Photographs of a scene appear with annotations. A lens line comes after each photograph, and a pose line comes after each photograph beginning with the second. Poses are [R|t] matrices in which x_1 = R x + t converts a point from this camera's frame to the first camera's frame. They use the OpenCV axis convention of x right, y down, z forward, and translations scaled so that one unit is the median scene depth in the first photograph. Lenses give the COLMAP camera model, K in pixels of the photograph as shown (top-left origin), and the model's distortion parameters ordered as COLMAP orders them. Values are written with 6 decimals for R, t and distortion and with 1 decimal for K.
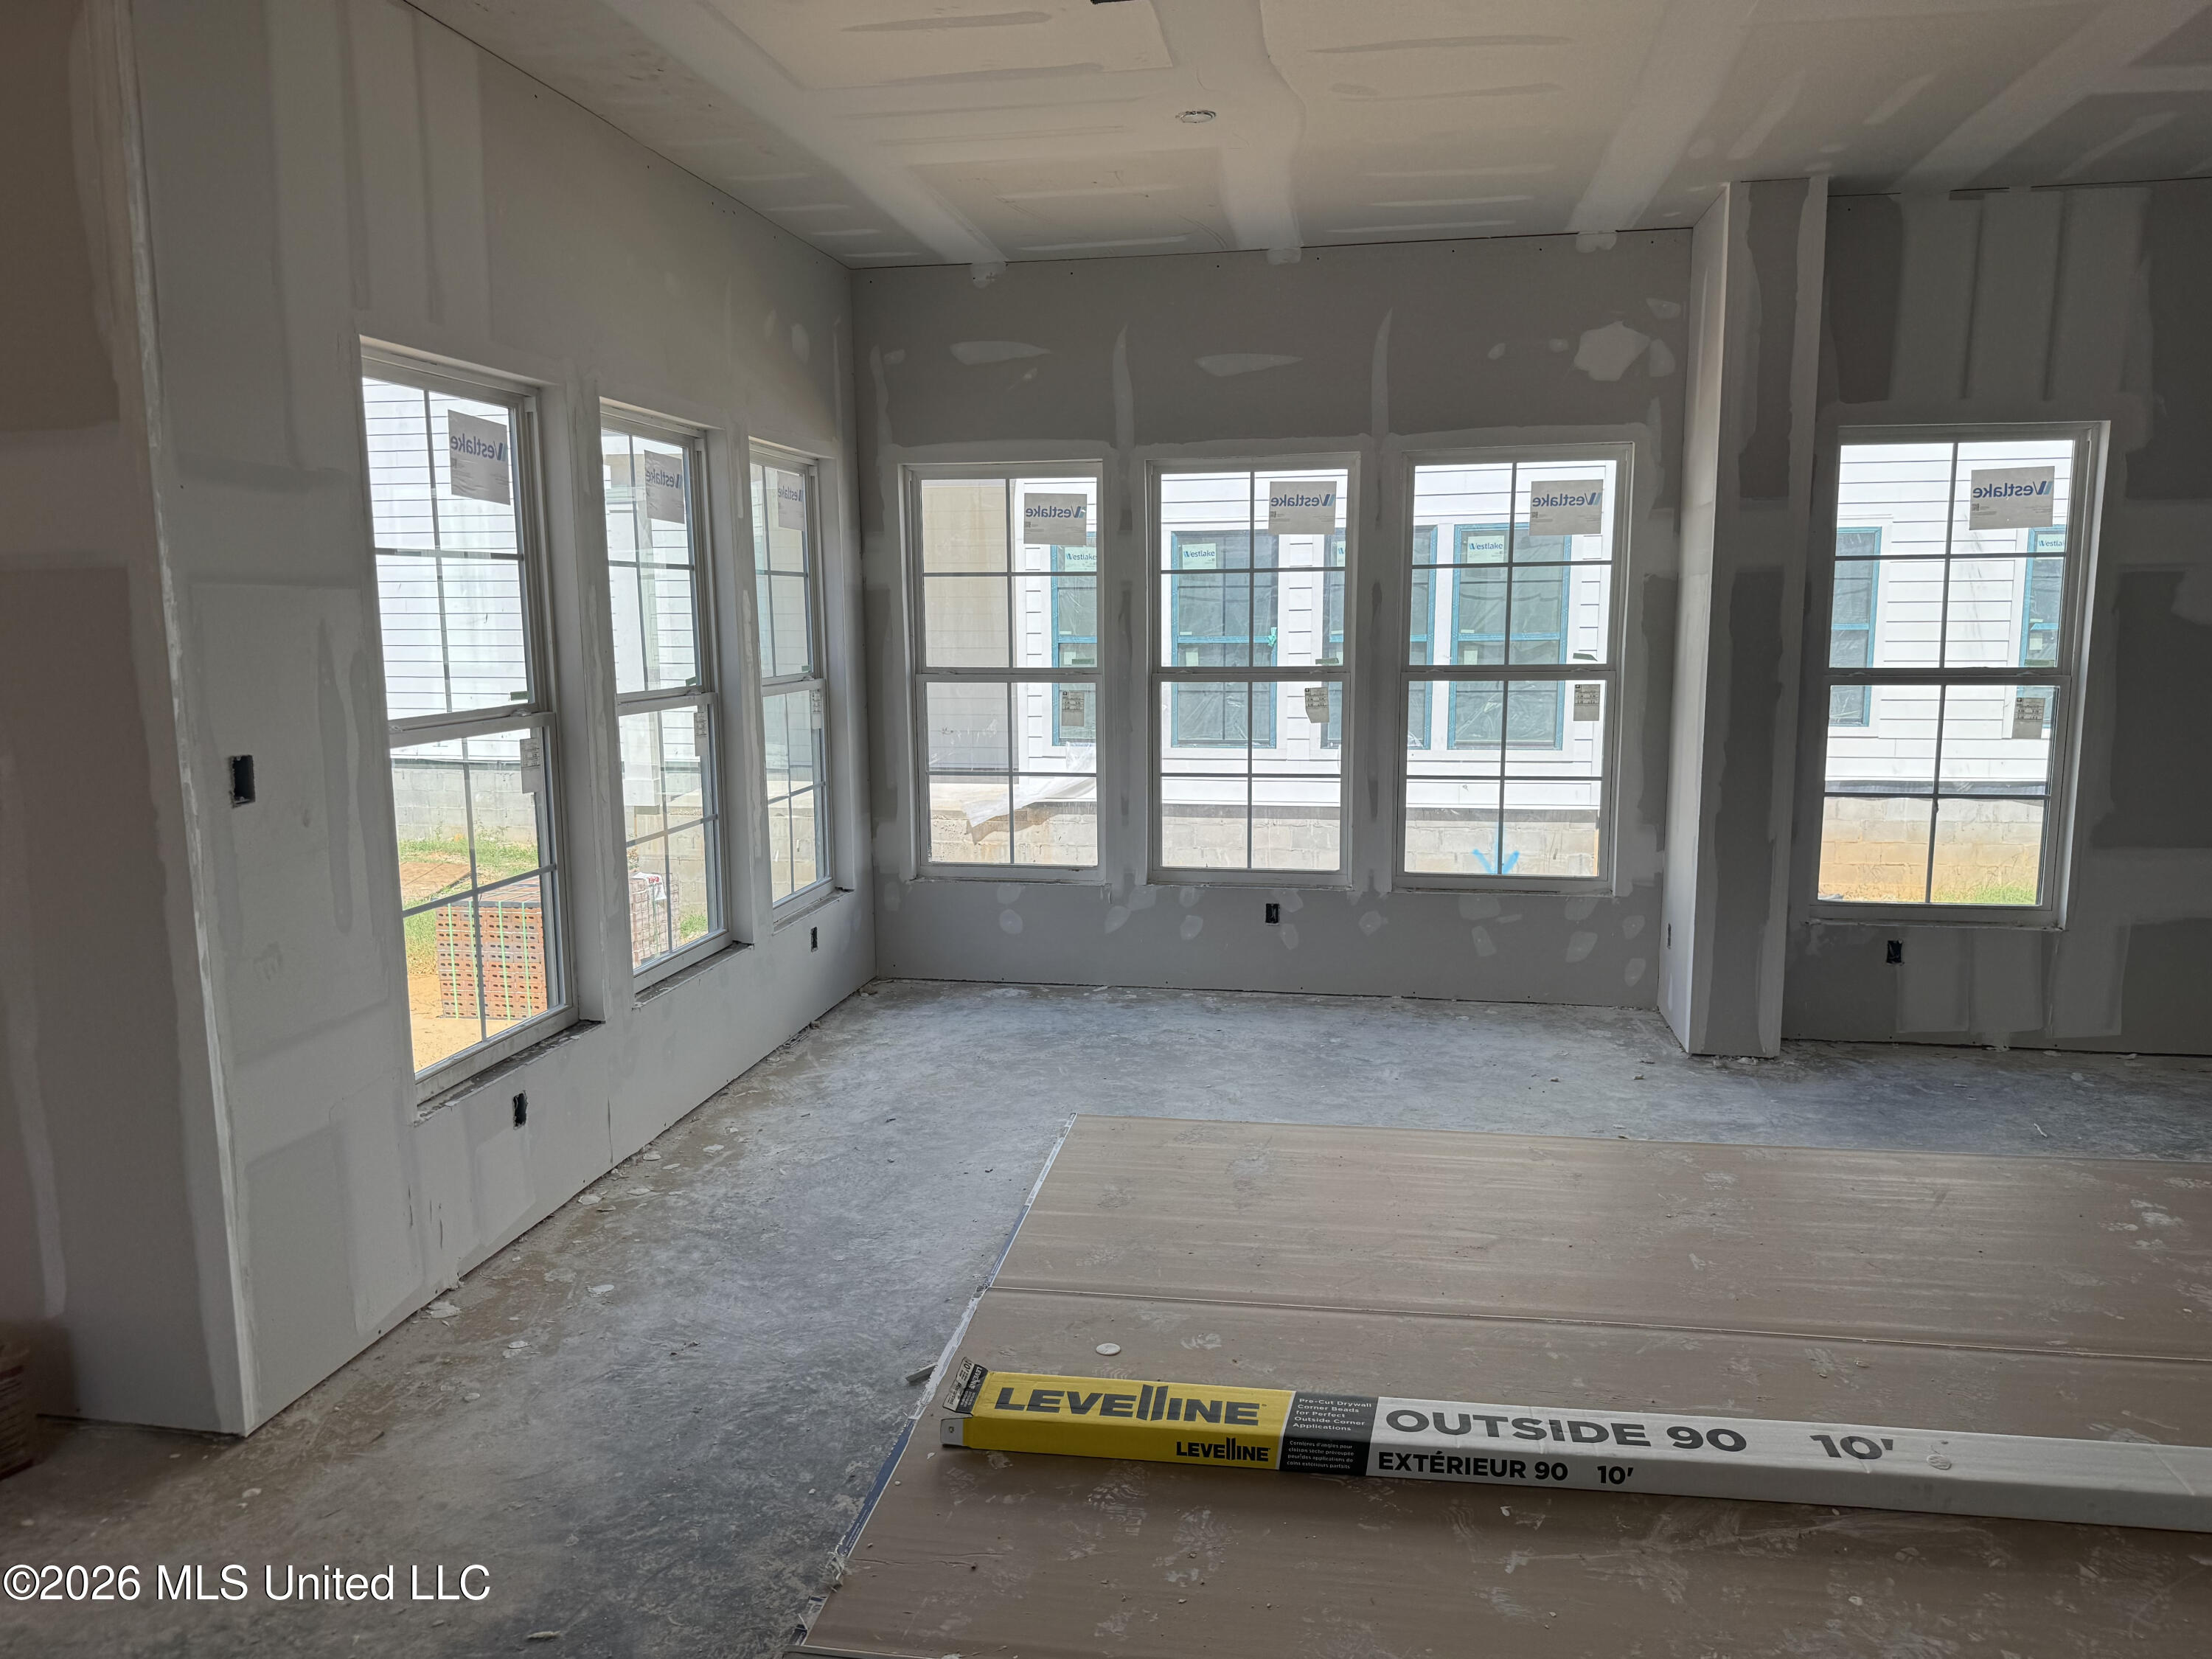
lens RADIAL K [[1588.0, 0, 1106.0], [0, 1588.0, 829.5], [0, 0, 1]] dist [-0.006371, -0.003063]
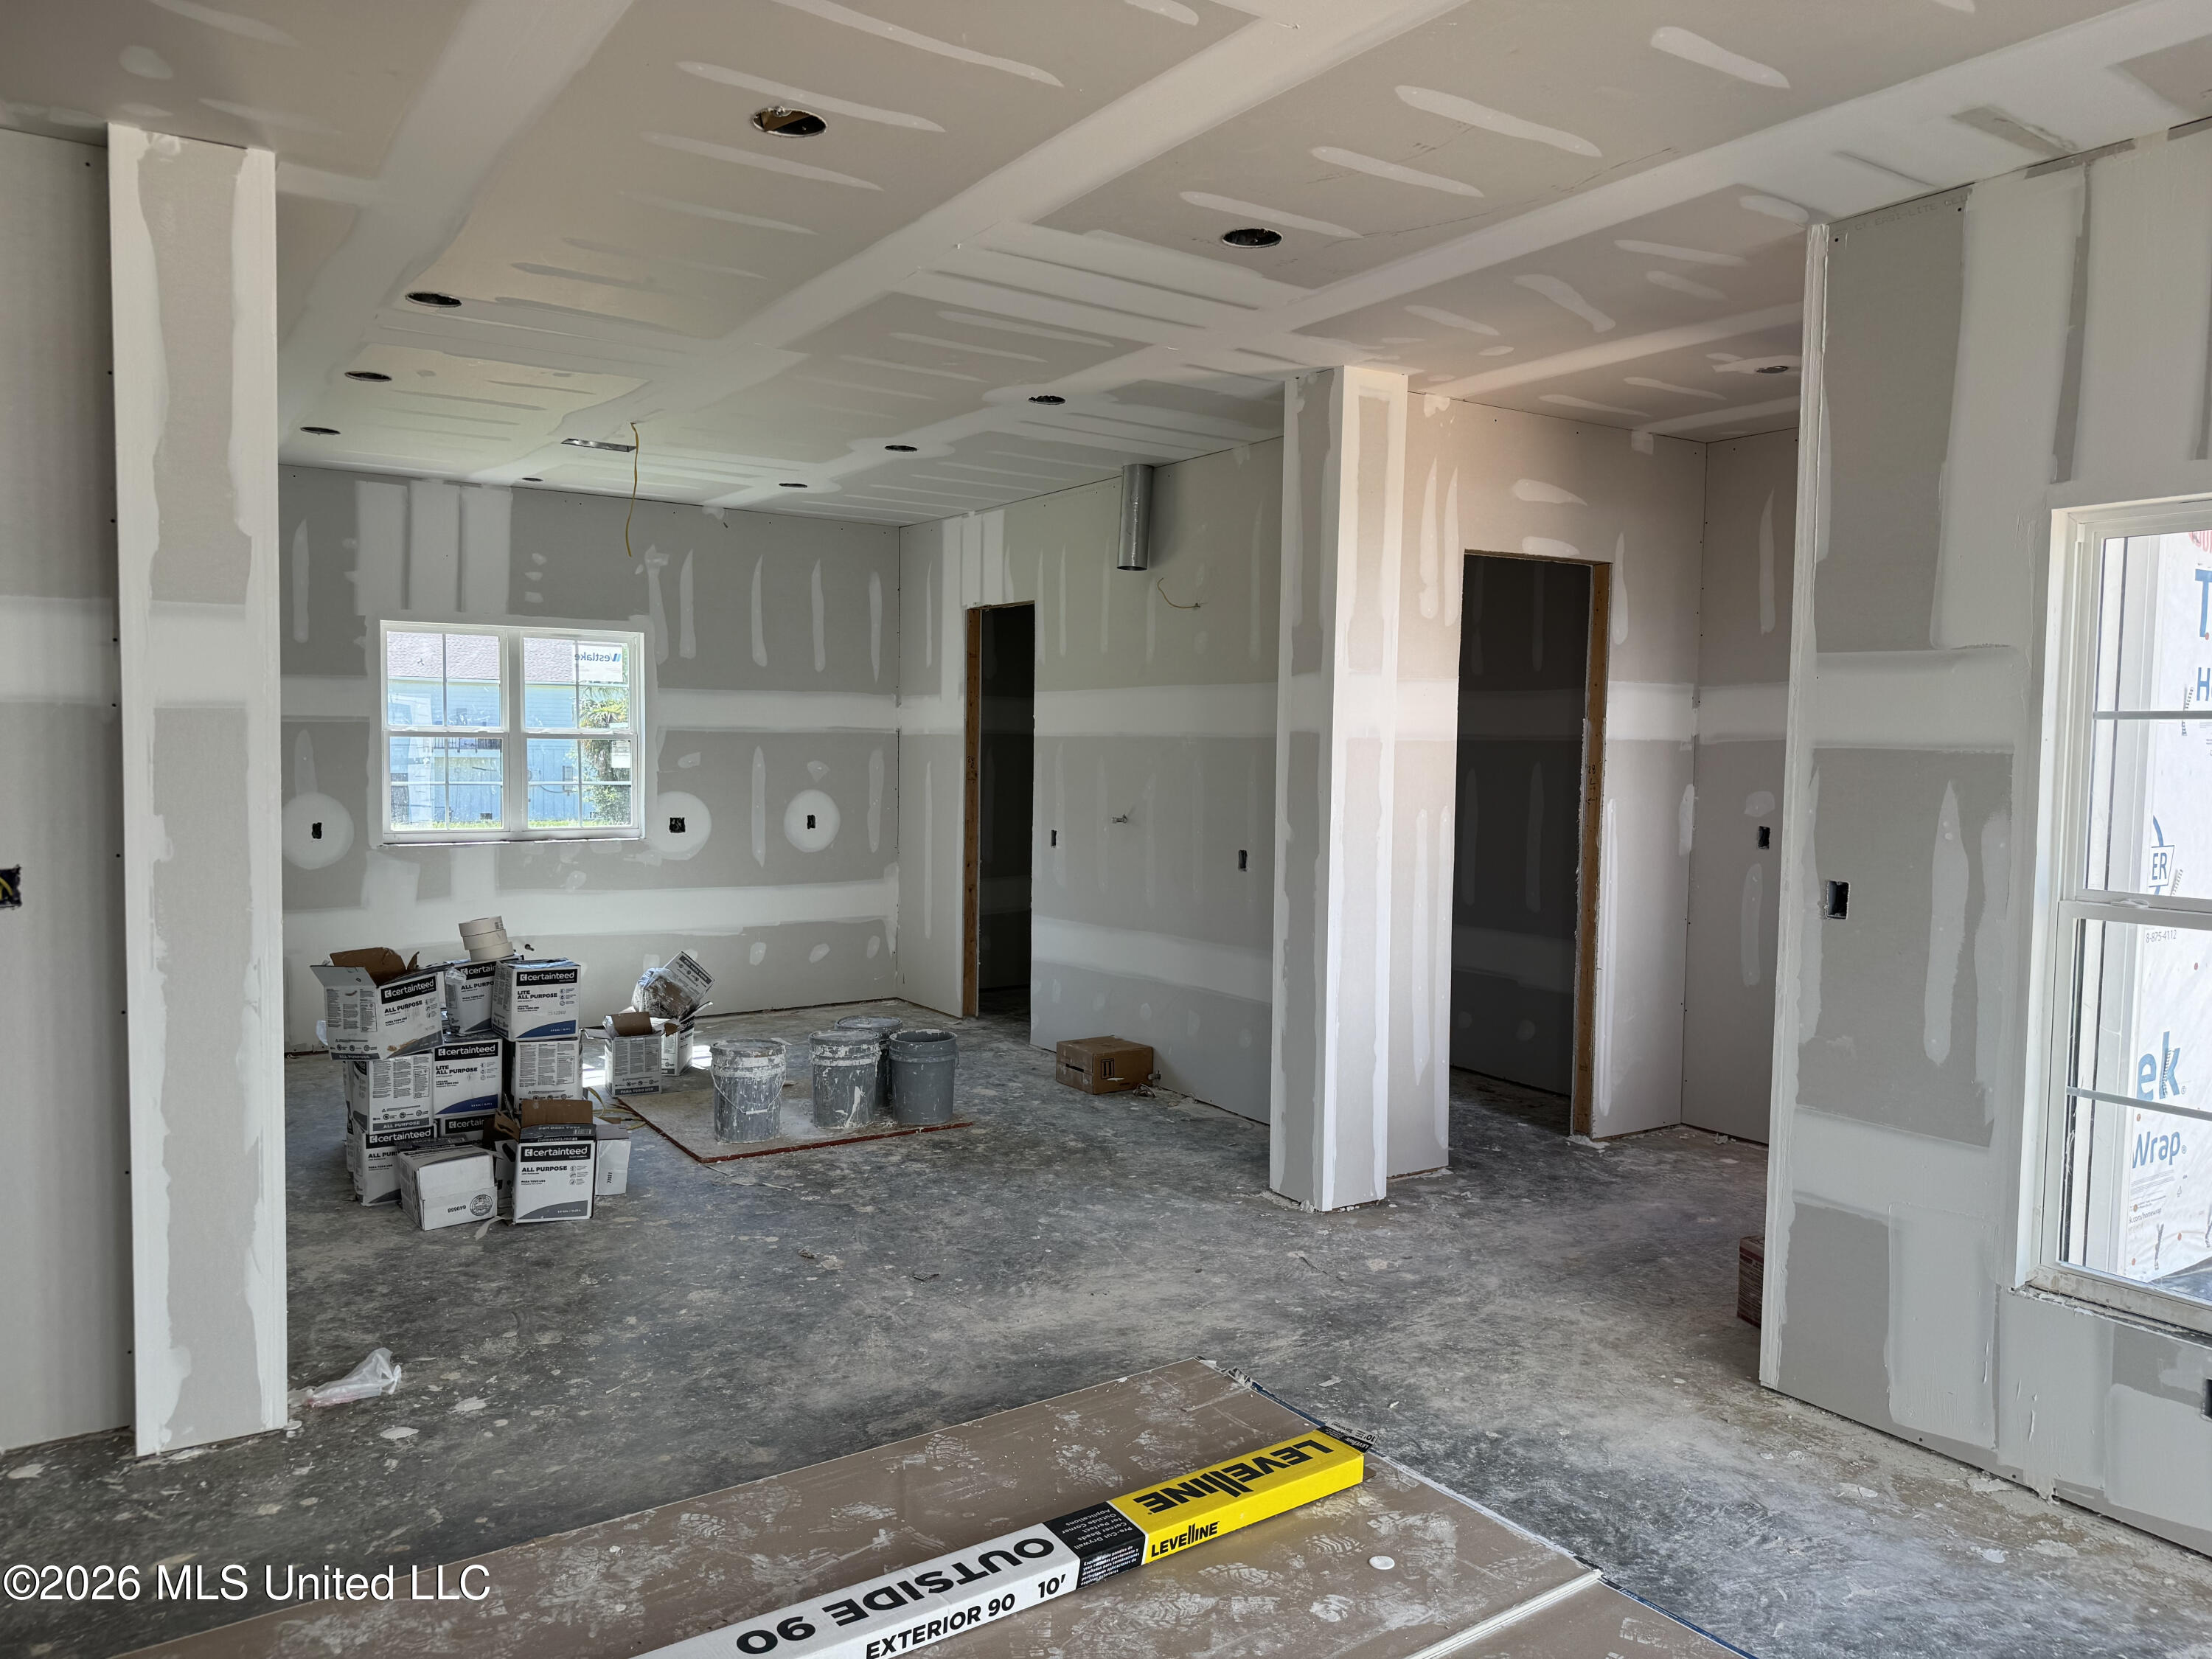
lens RADIAL K [[1556.7, 0, 1106.0], [0, 1556.7, 829.5], [0, 0, 1]] dist [0.081334, -0.084242]
pose [[-0.719252, 0.041773, -0.693492, 0.842901], [-0.102332, 0.980933, 0.165220, -0.263988], [0.687172, 0.189802, -0.701264, 1.644099]]
